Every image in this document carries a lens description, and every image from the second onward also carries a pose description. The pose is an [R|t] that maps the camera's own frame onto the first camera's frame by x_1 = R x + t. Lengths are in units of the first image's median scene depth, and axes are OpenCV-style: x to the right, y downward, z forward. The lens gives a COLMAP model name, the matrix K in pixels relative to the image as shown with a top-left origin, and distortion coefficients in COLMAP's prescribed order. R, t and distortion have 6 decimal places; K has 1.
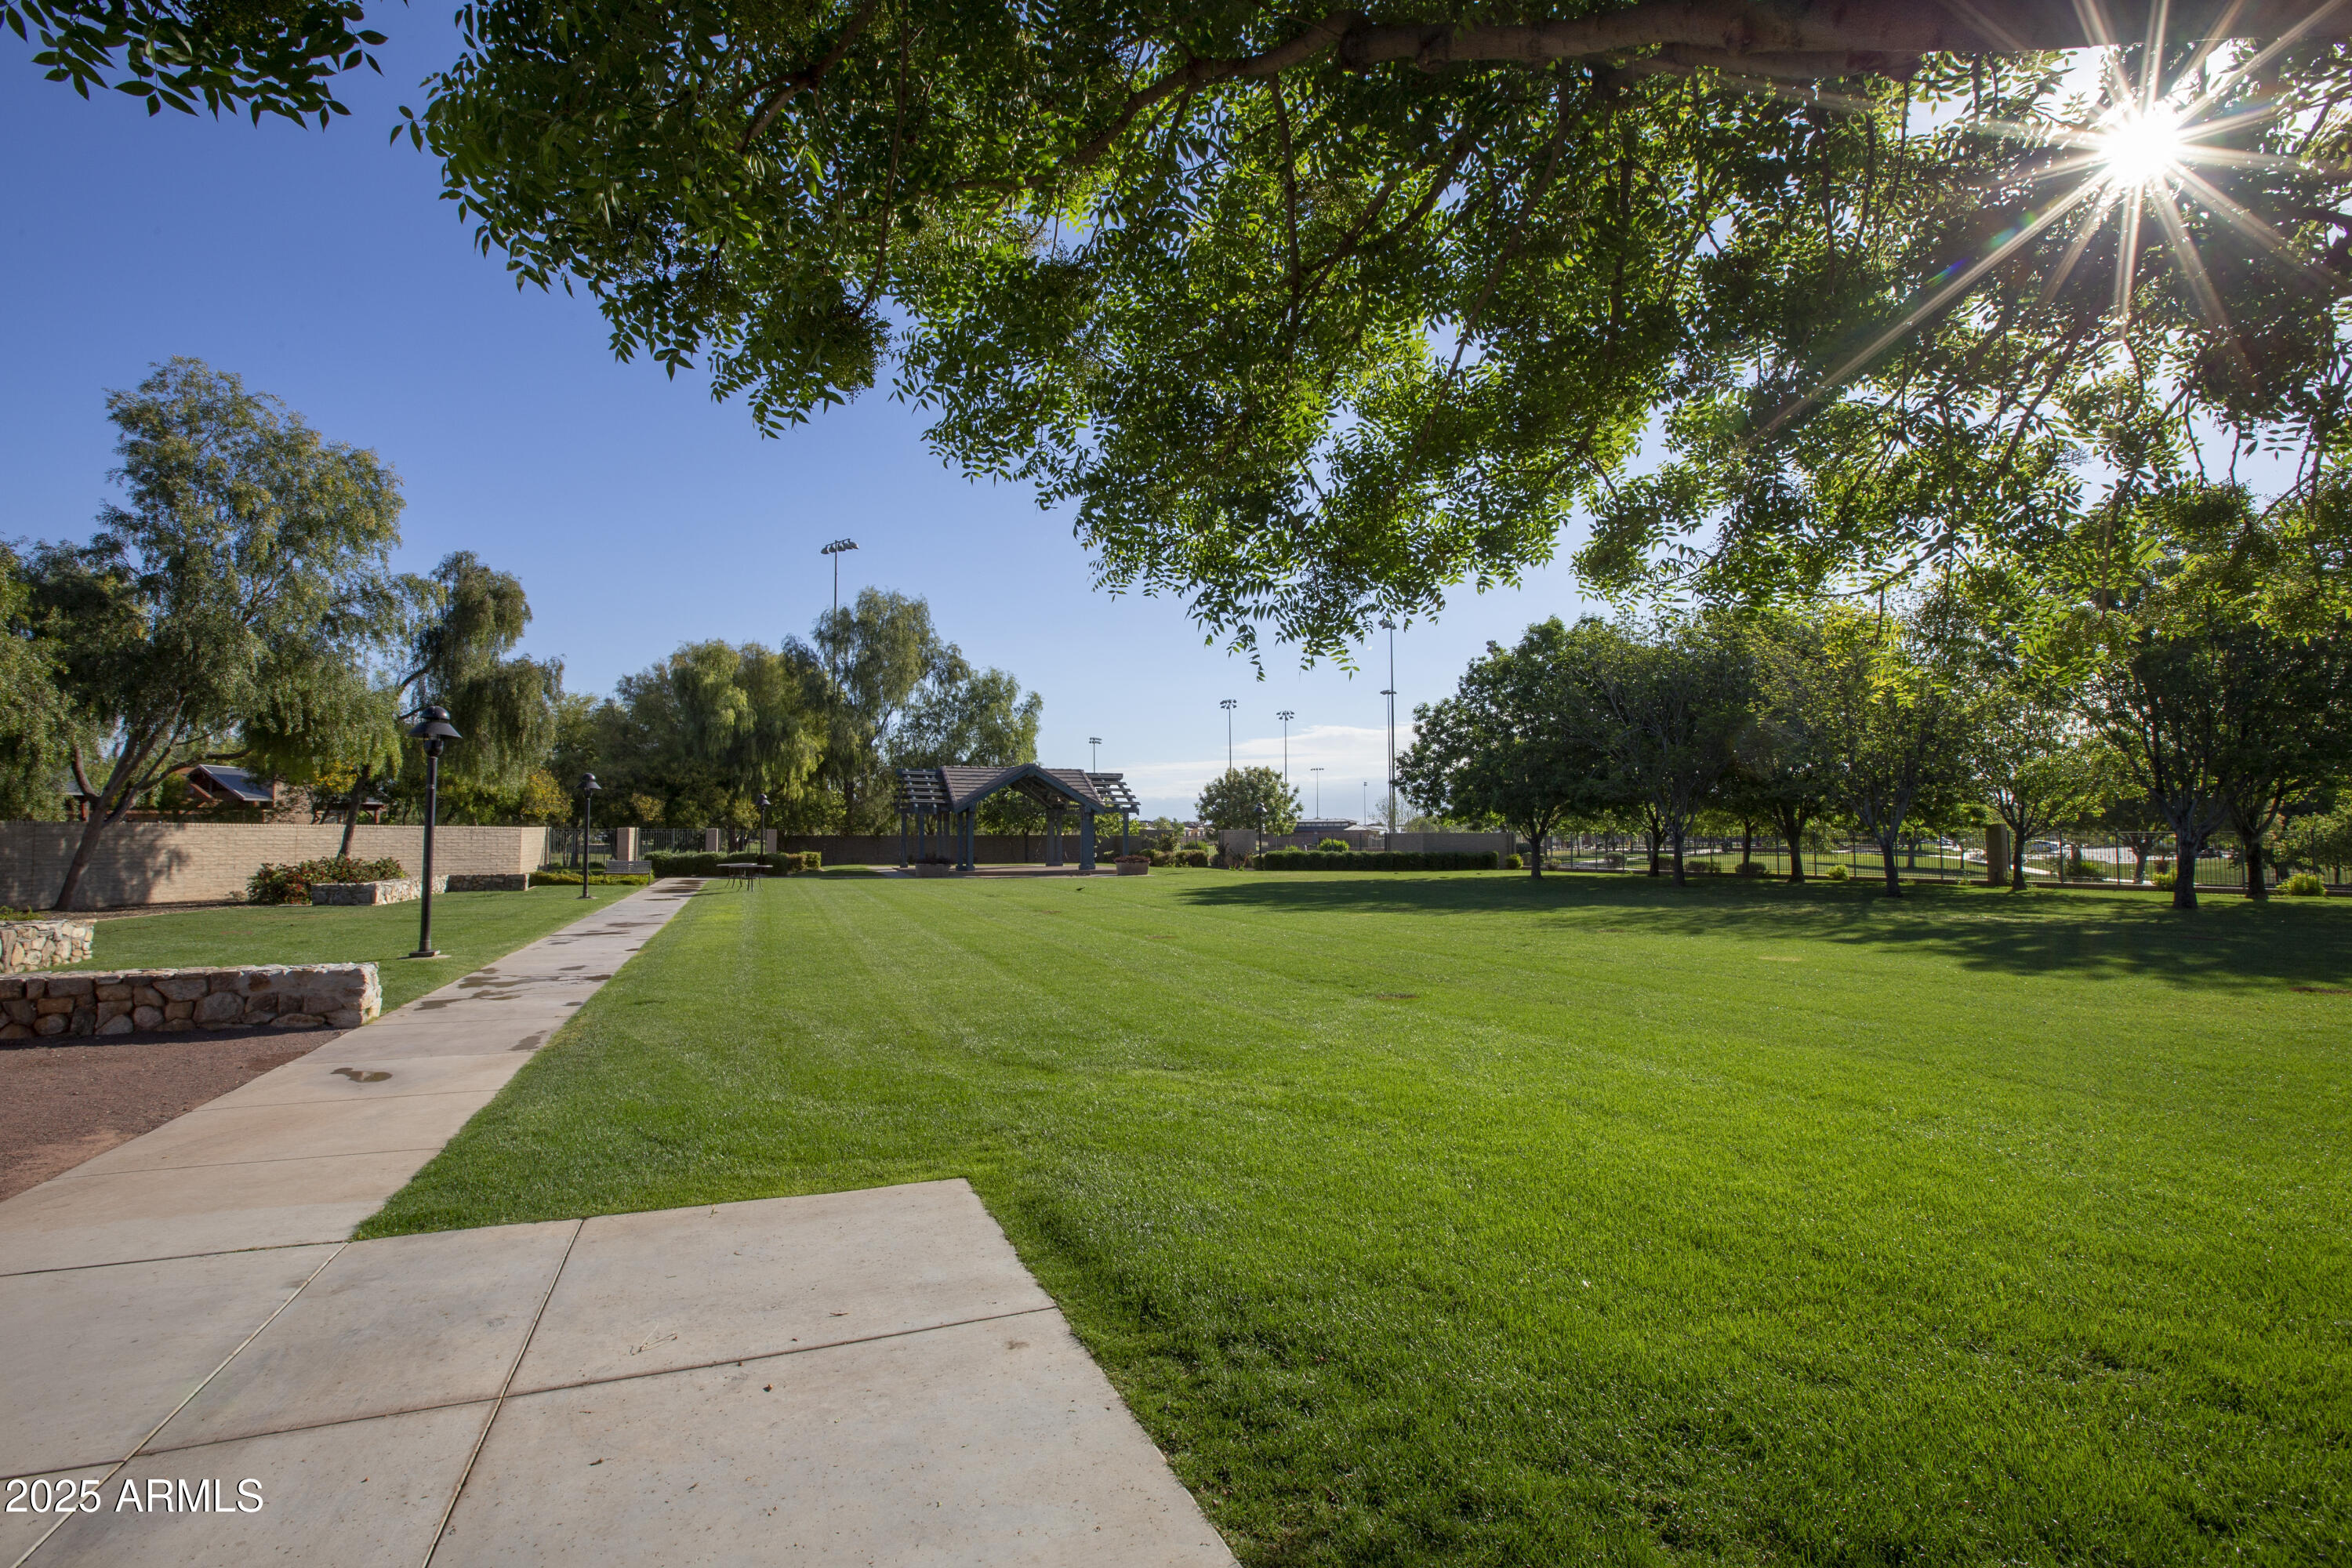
lens RADIAL K [[1078.5, 0, 1155.5], [0, 1078.5, 773.7], [0, 0, 1]] dist [-0.061344, 0.028740]
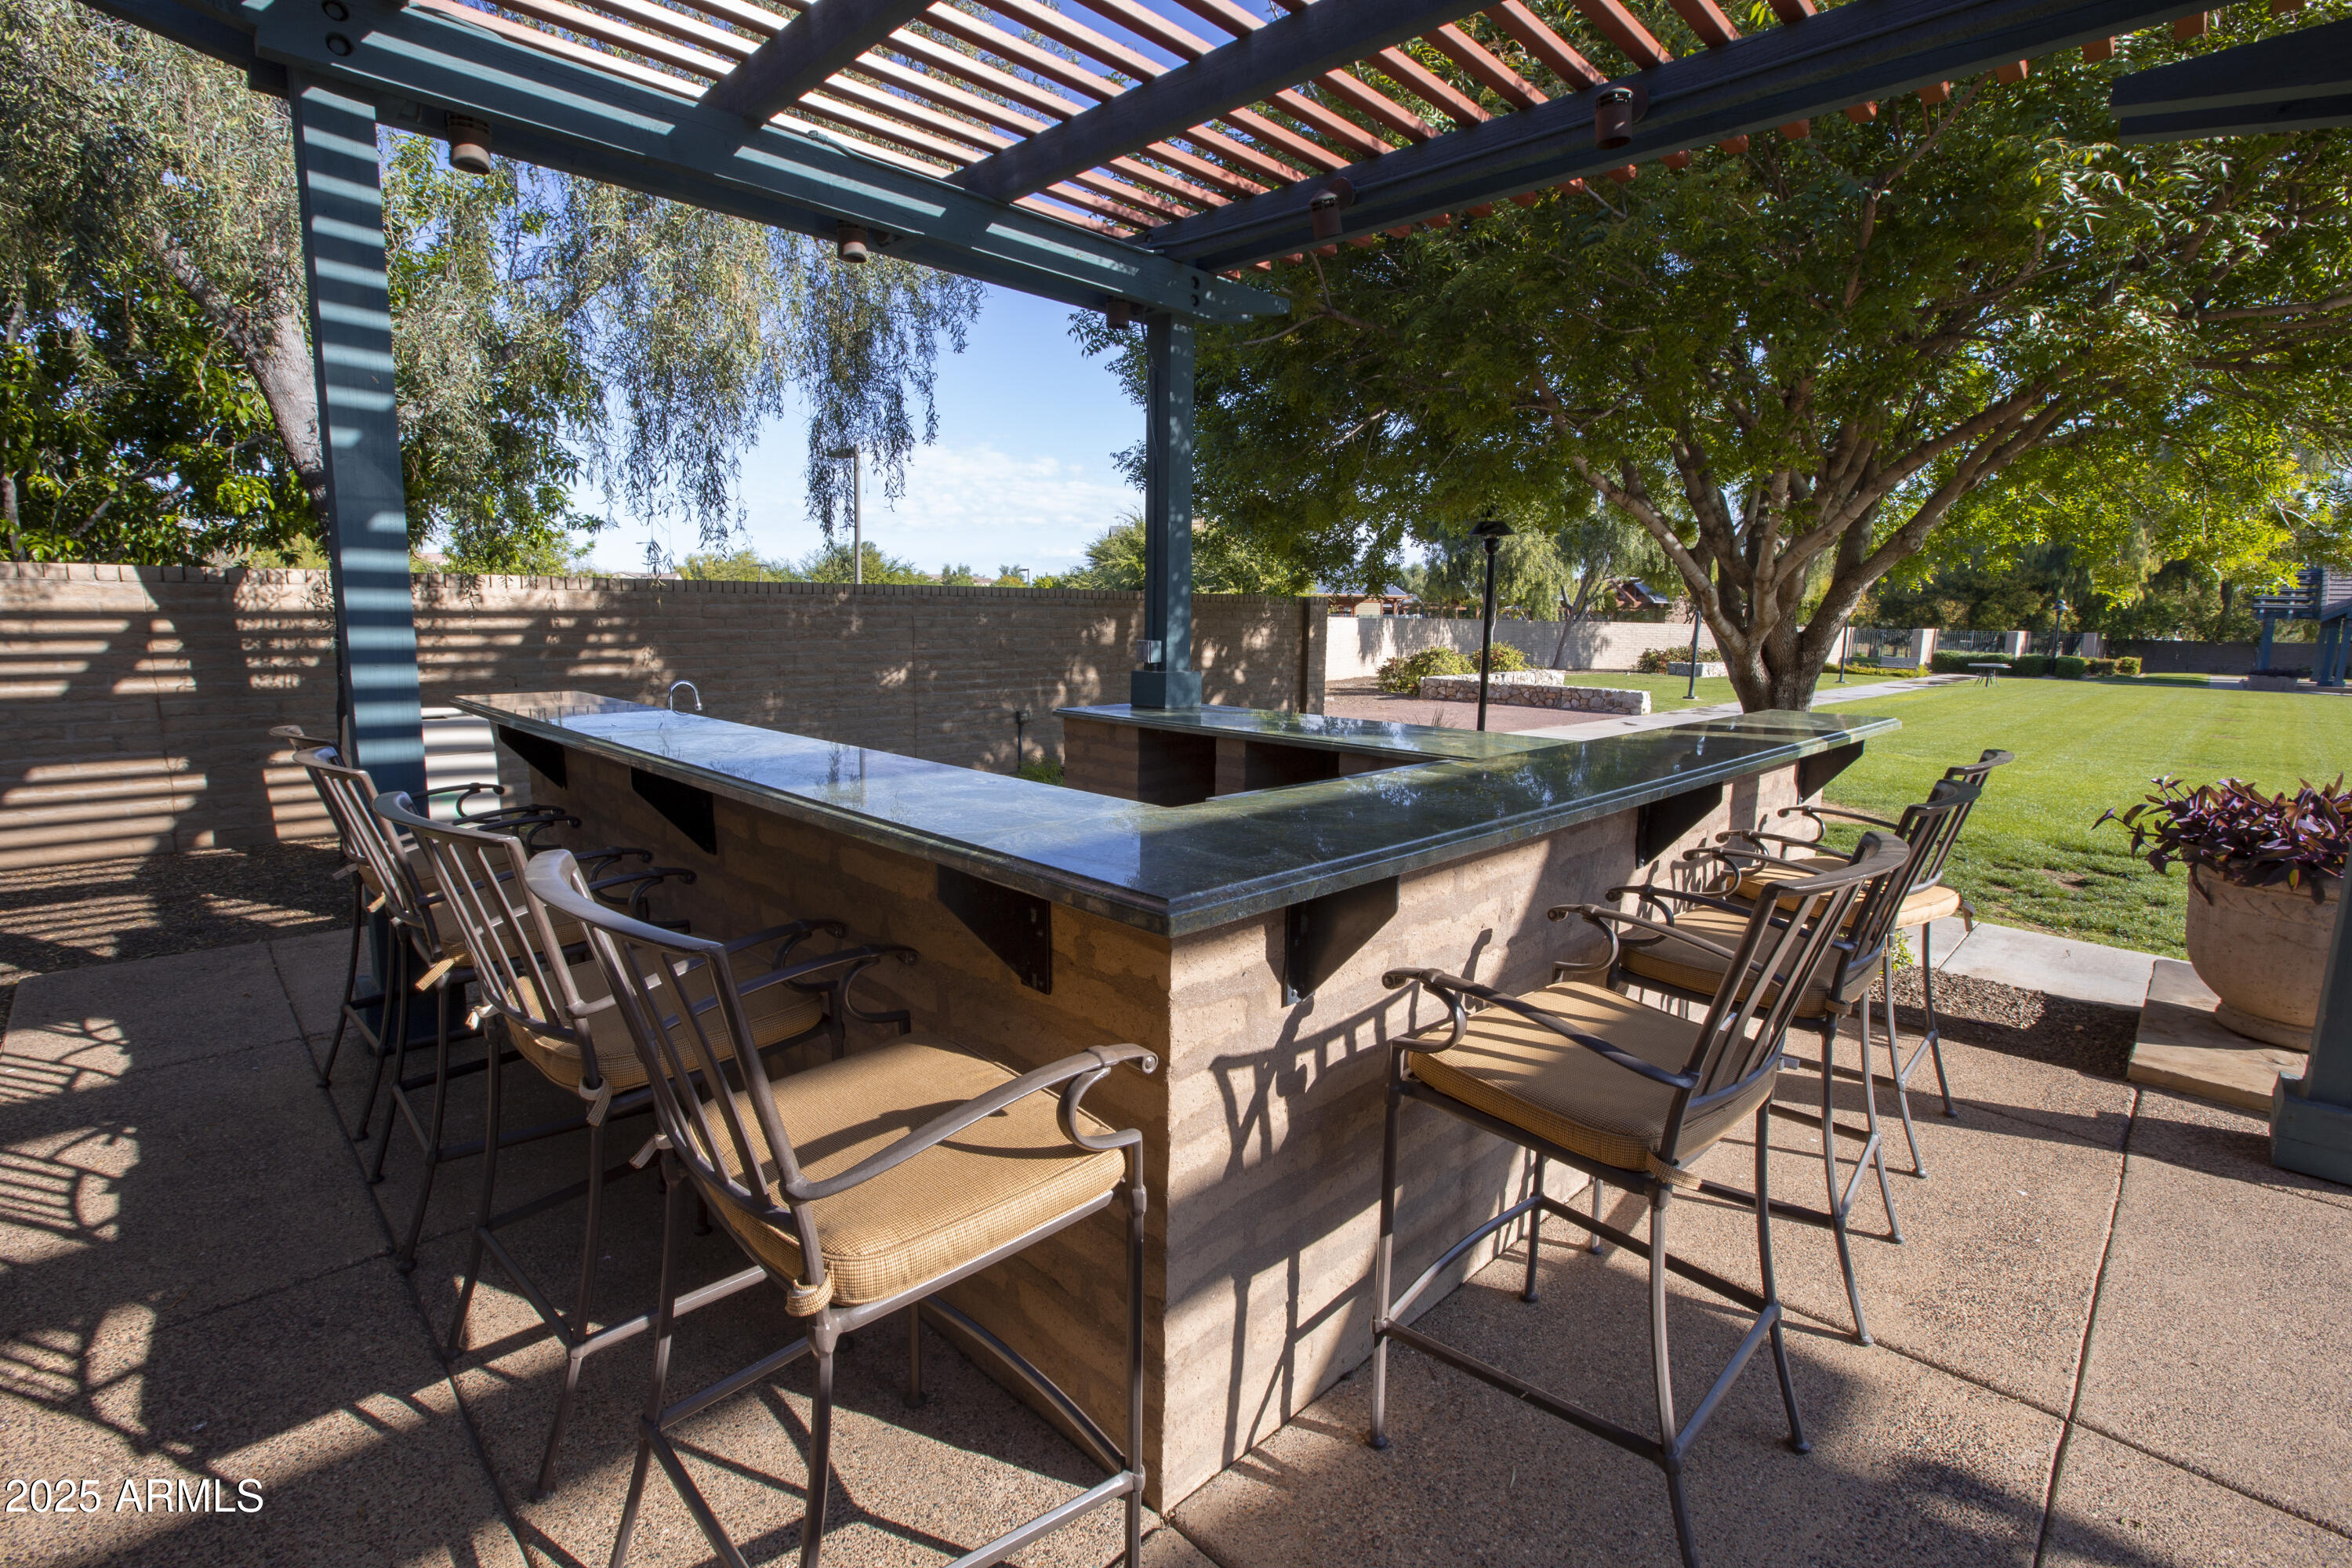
lens RADIAL K [[1078.5, 0, 1155.5], [0, 1078.5, 773.7], [0, 0, 1]] dist [-0.061344, 0.028740]
pose [[0.394981, 0.143825, -0.907361, 0.351492], [0.036252, 0.984460, 0.171827, -0.031997], [0.917974, -0.100762, 0.383629, -0.332420]]
